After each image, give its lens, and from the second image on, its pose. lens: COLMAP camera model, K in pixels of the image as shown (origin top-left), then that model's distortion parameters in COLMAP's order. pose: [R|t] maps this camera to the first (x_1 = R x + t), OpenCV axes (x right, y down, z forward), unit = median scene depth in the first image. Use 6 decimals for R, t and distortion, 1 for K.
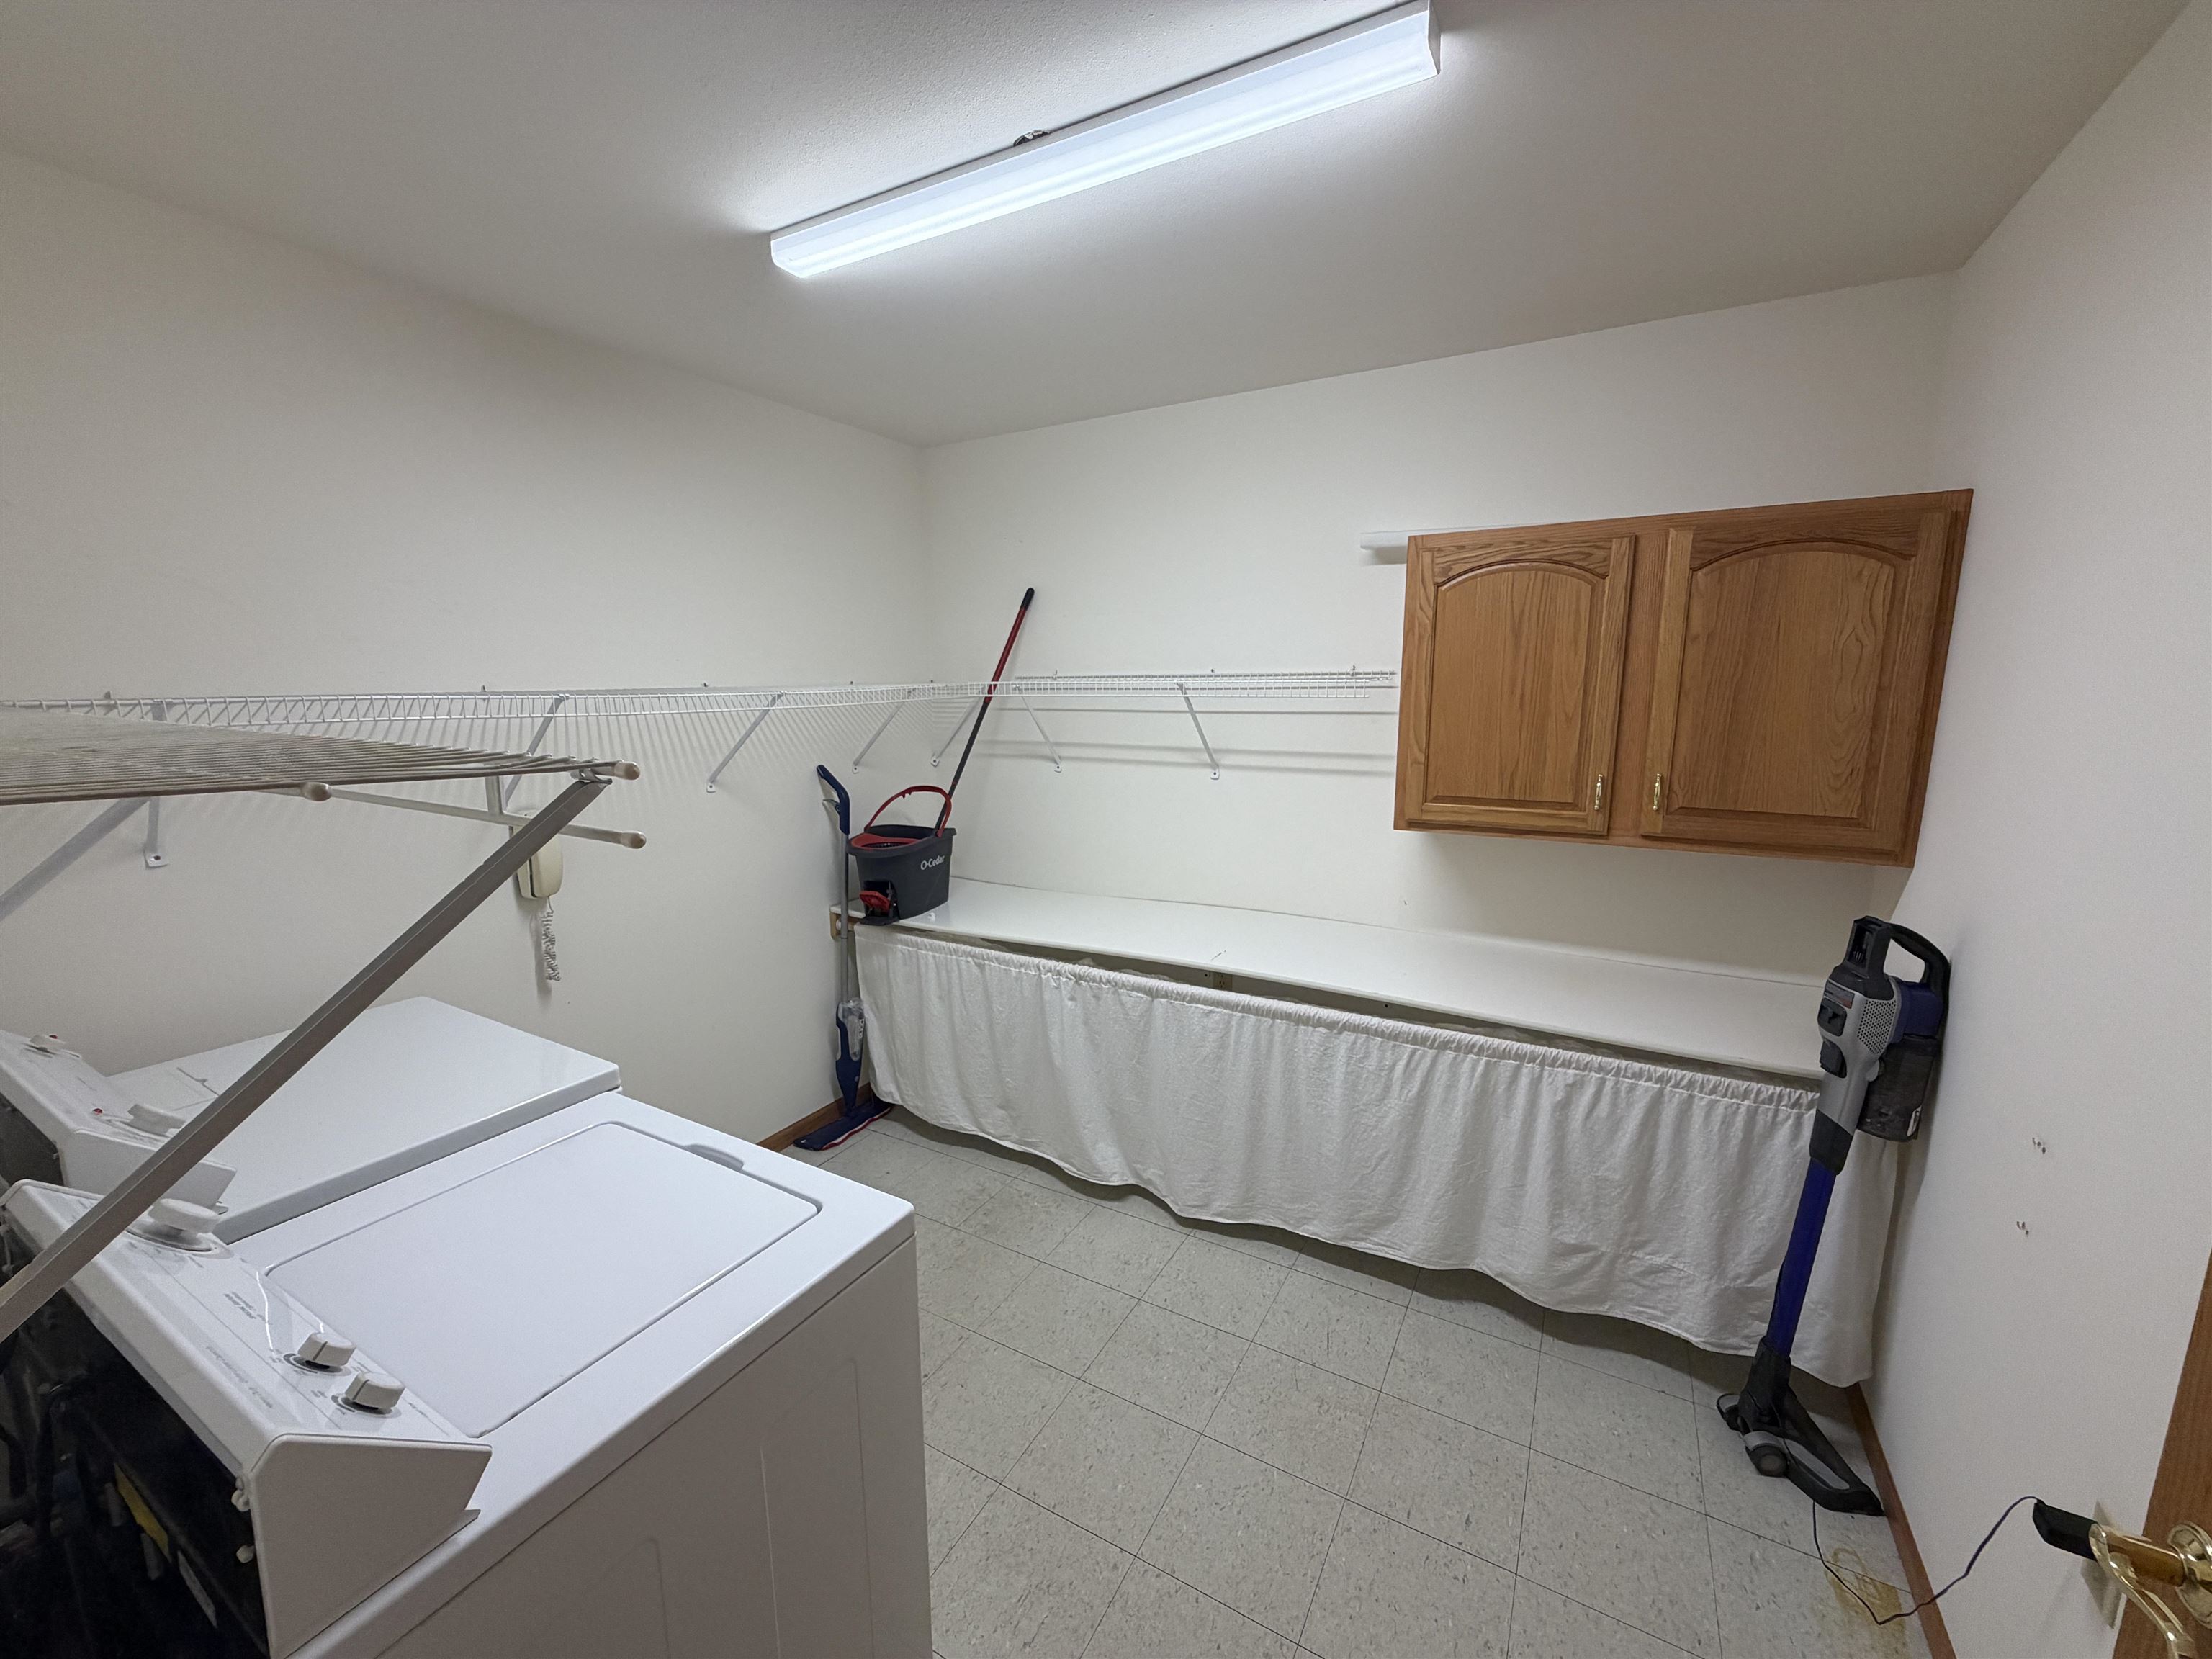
lens RADIAL K [[885.6, 0, 1104.0], [0, 885.6, 833.3], [0, 0, 1]] dist [0.001653, 0.000163]
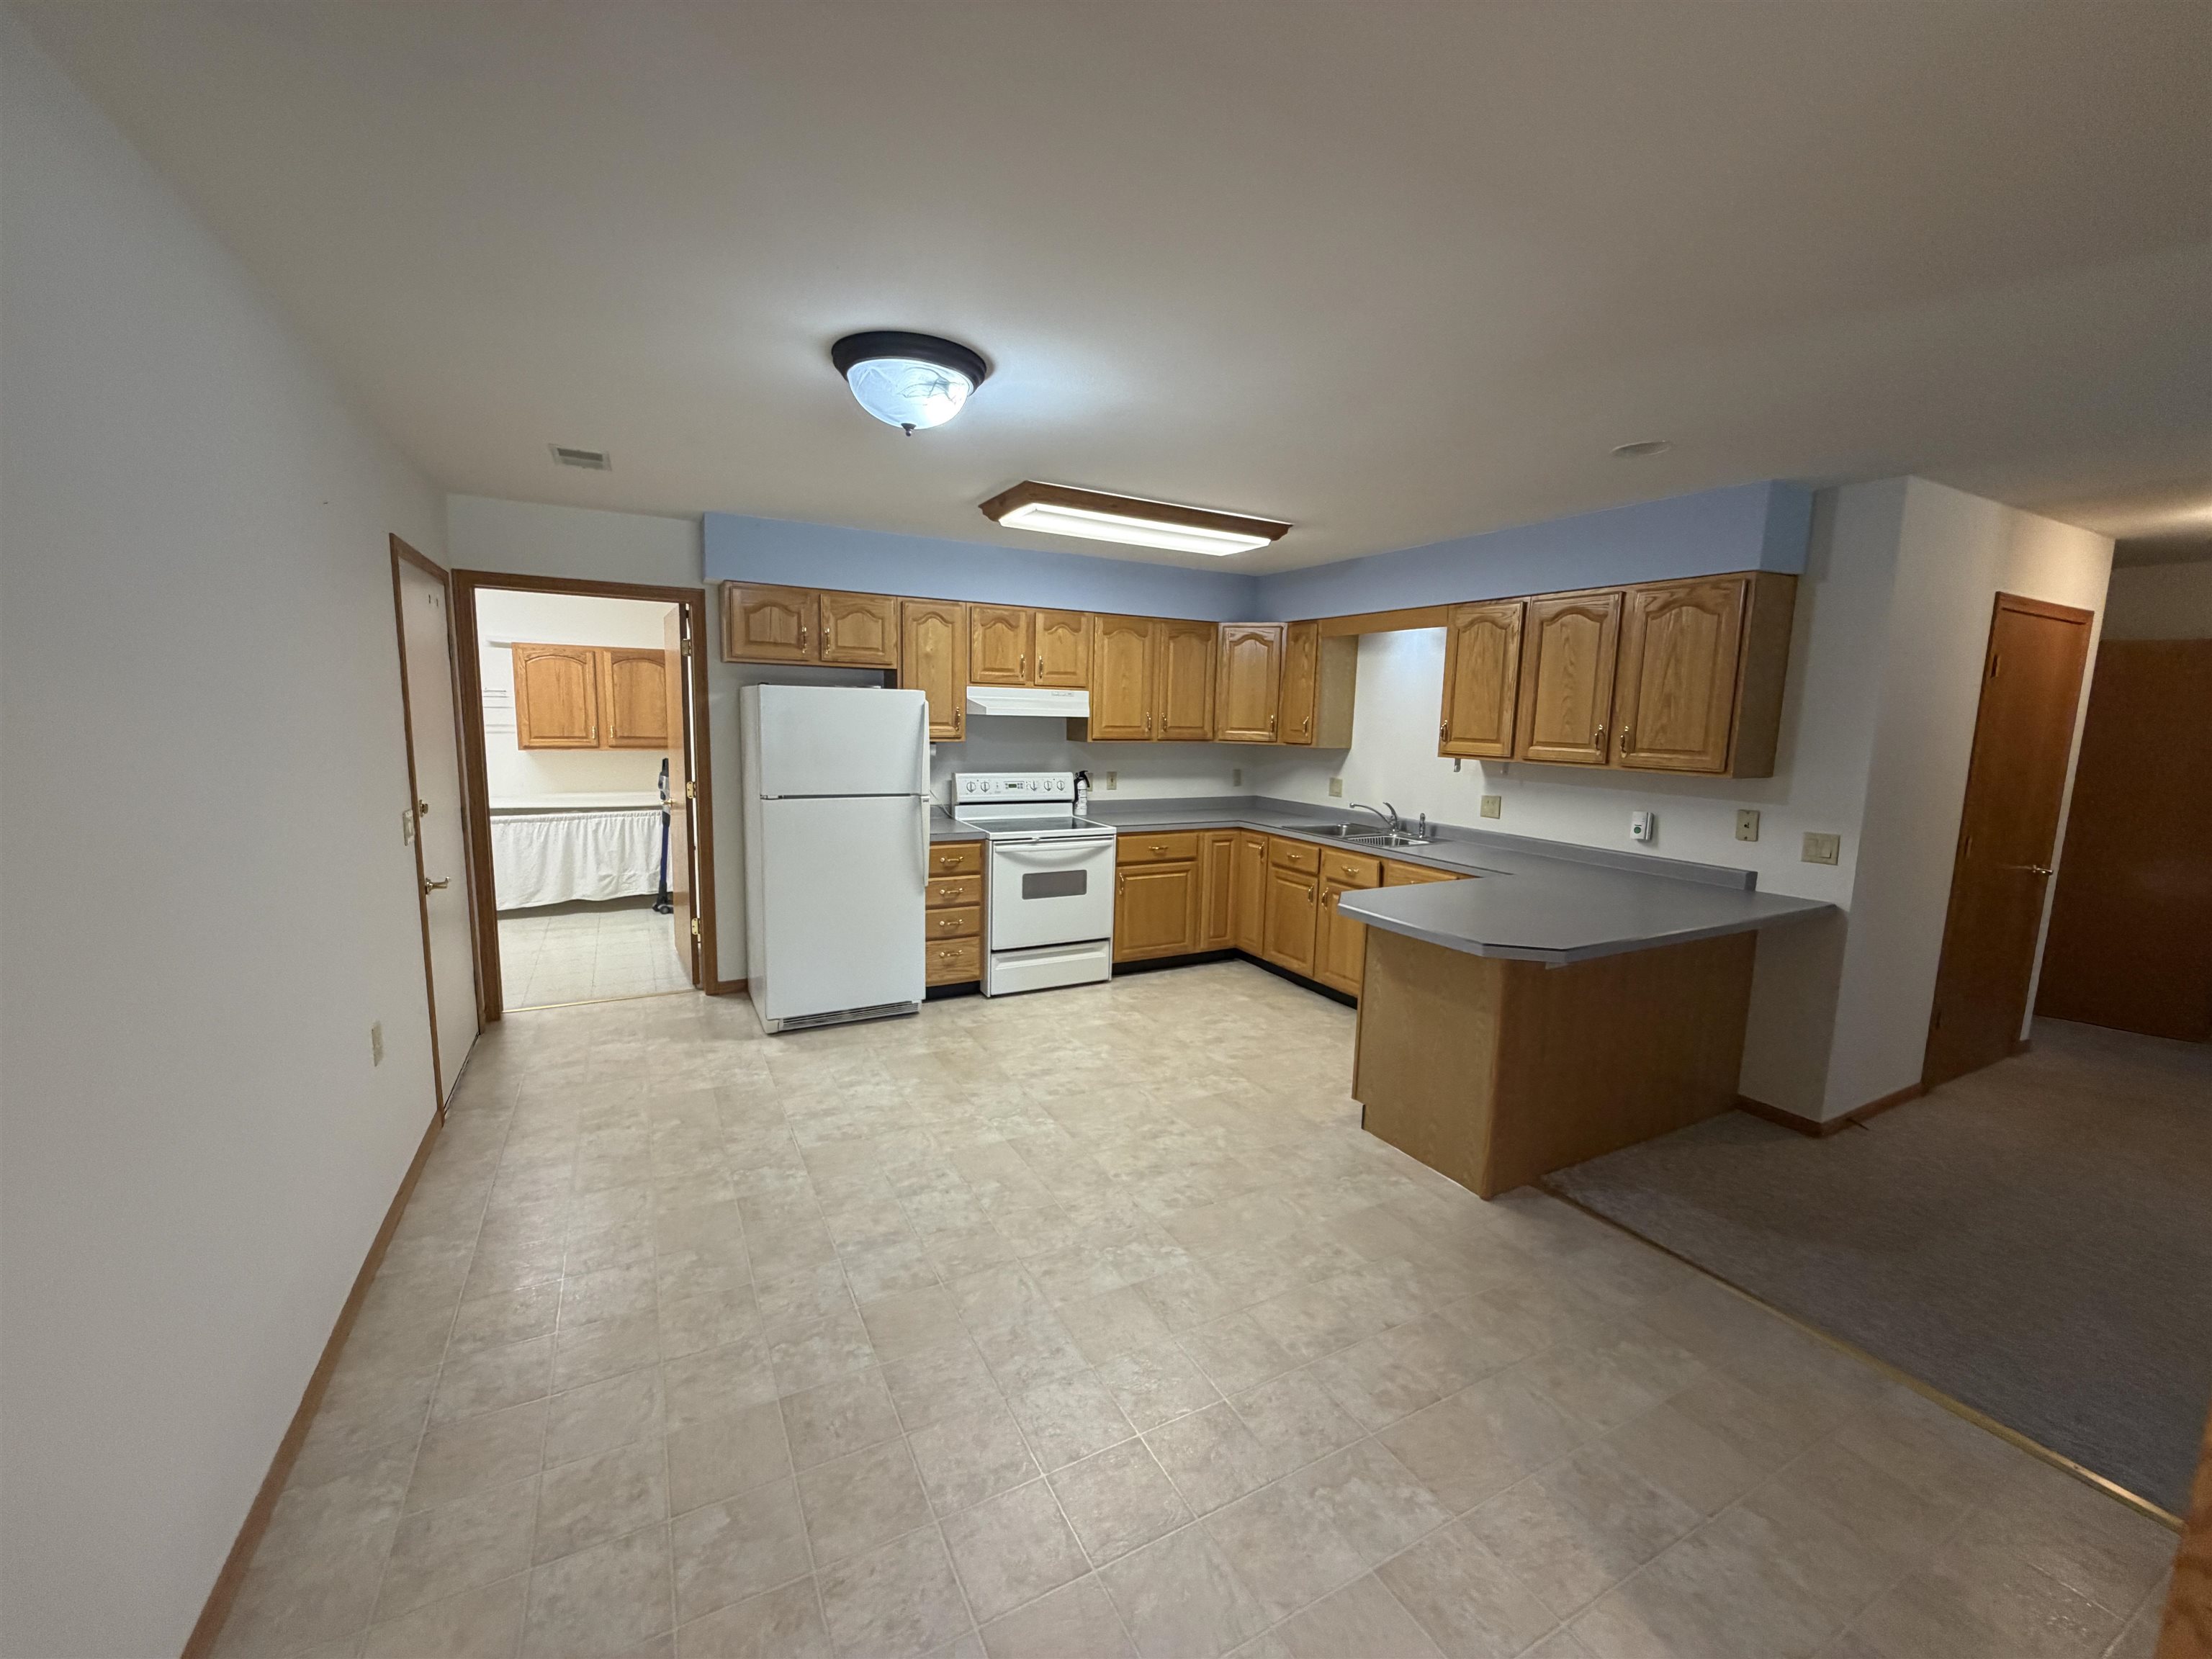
lens RADIAL K [[885.6, 0, 1098.1], [0, 885.6, 833.7], [0, 0, 1]] dist [0.001653, 0.000163]
pose [[0.530570, -0.099308, 0.841803, -1.130155], [0.111070, 0.992696, 0.047105, 0.349856], [-0.840333, 0.068506, 0.537725, -2.089959]]
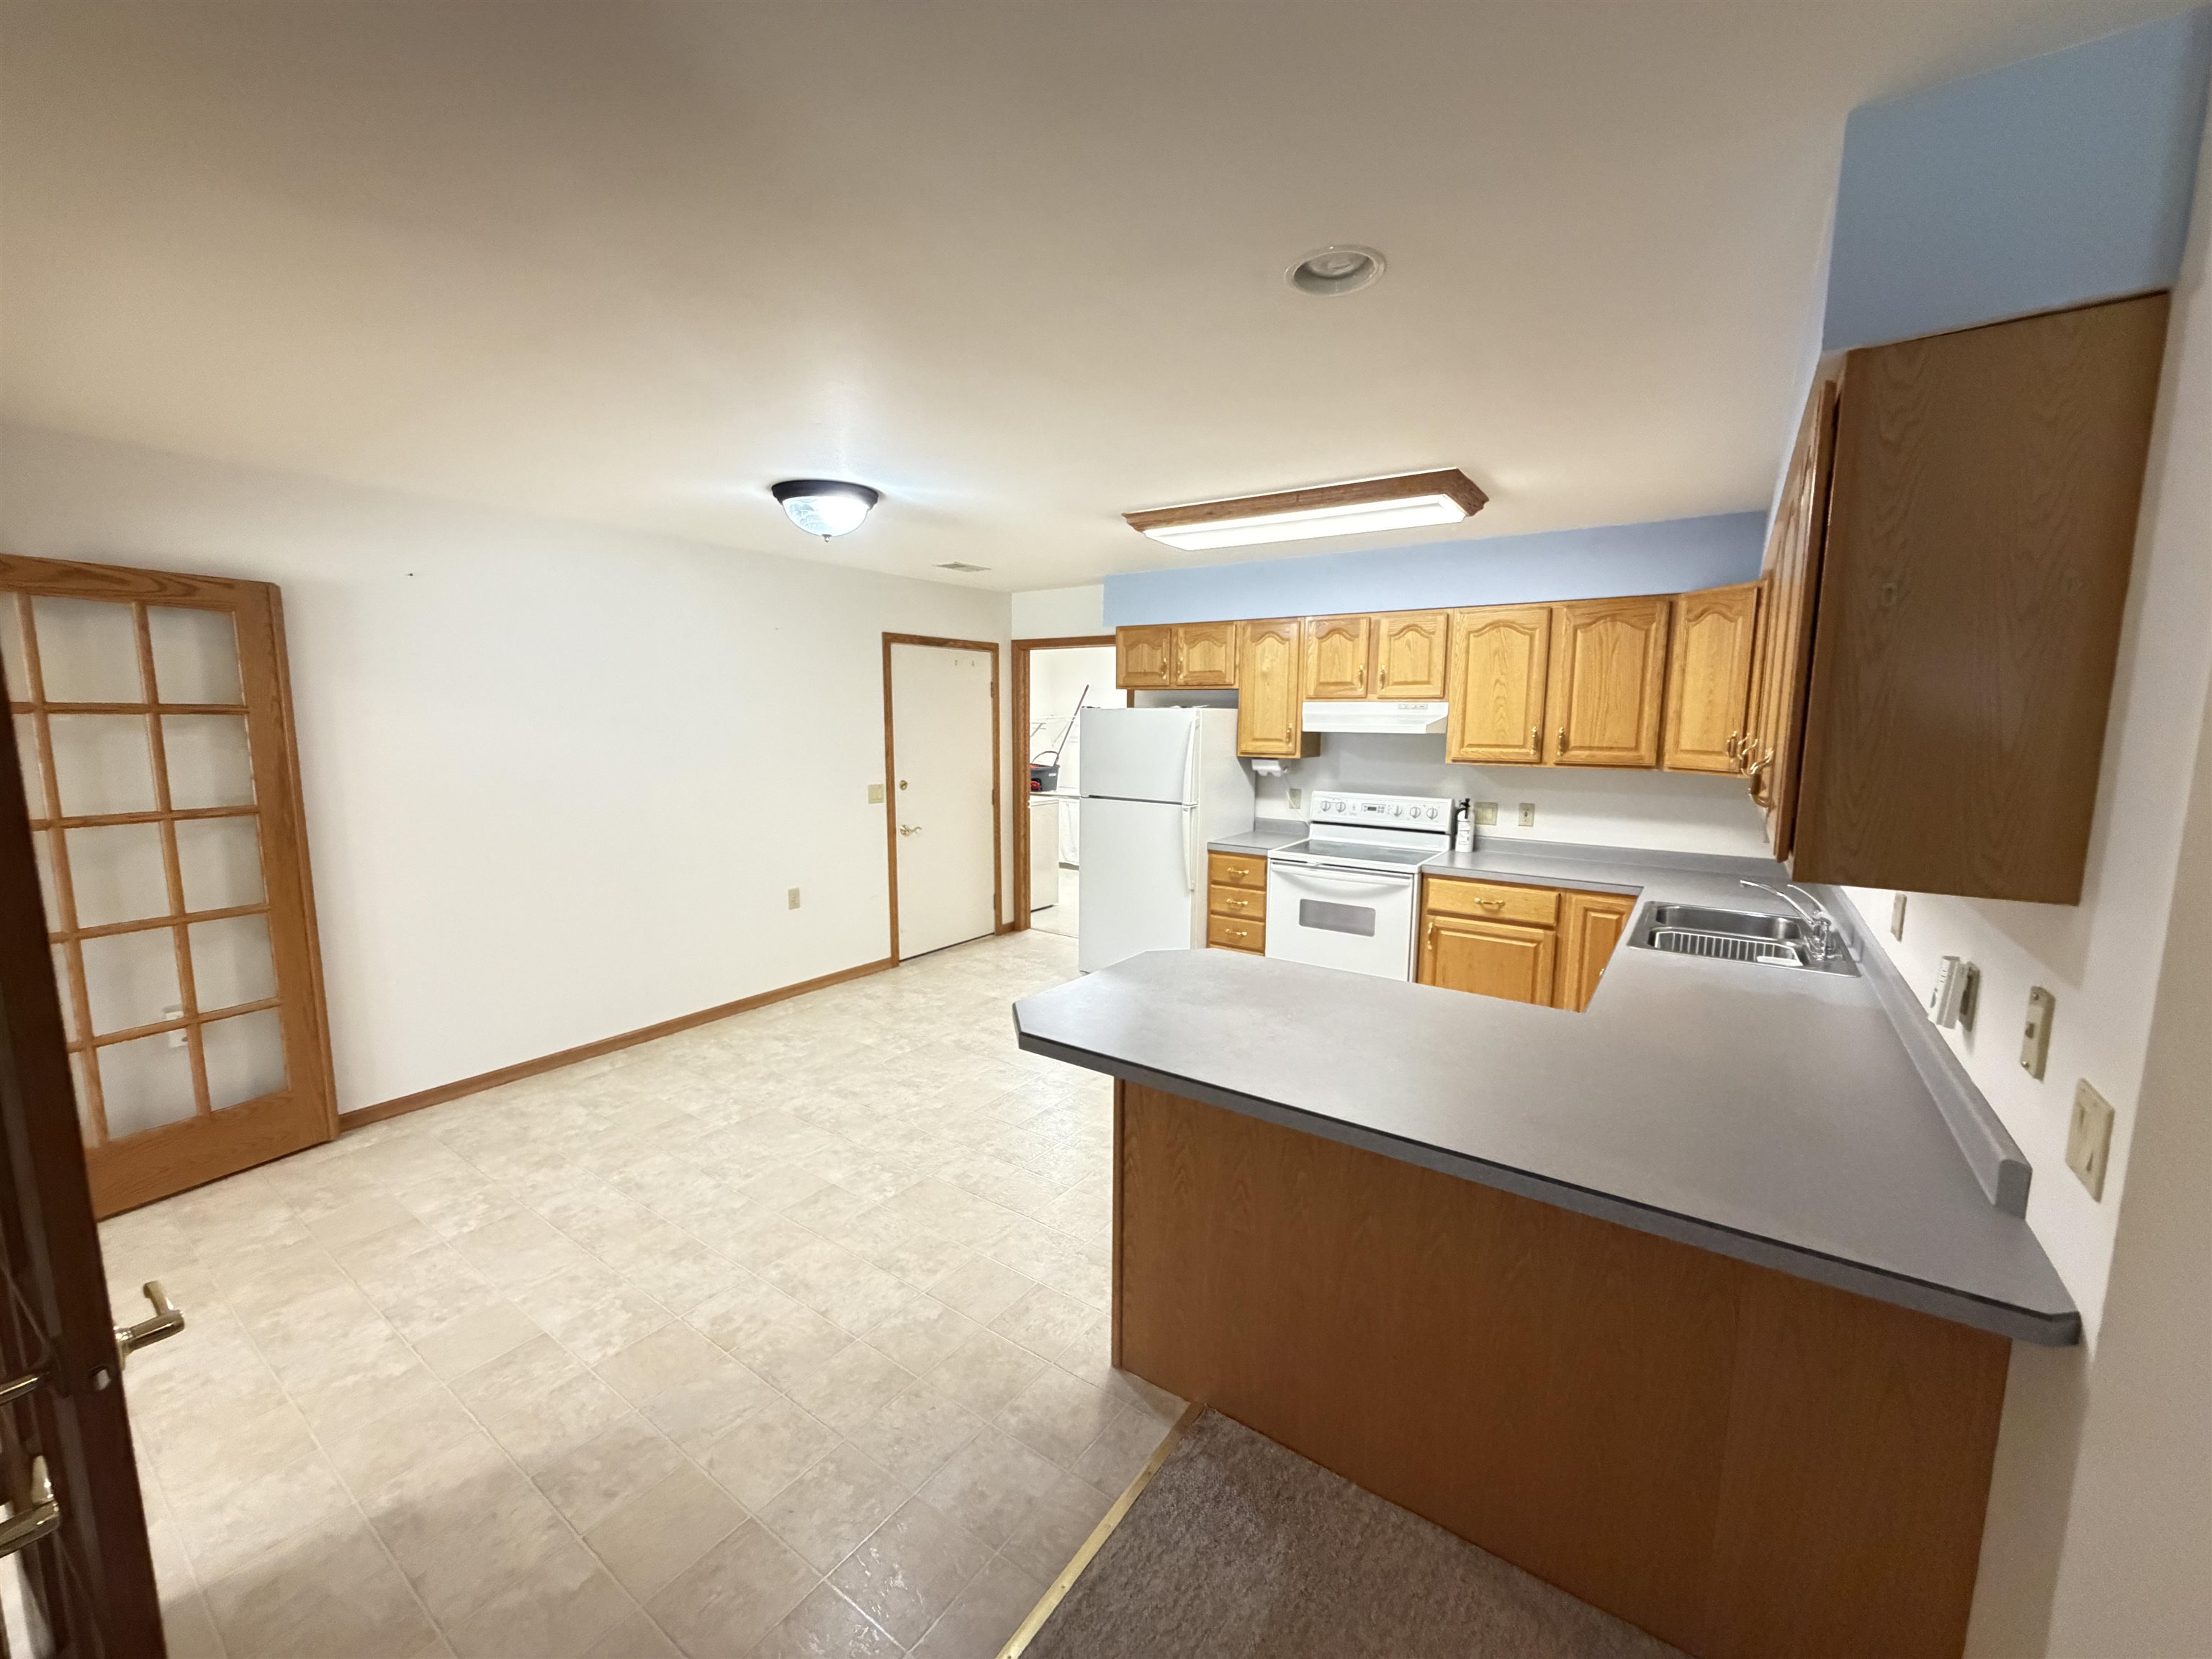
lens RADIAL K [[885.6, 0, 1094.8], [0, 885.6, 827.7], [0, 0, 1]] dist [0.001653, 0.000163]
pose [[0.995300, 0.024043, -0.093809, 0.343610], [-0.027252, 0.999081, -0.033070, 0.449070], [0.092928, 0.035472, 0.995041, -2.875074]]
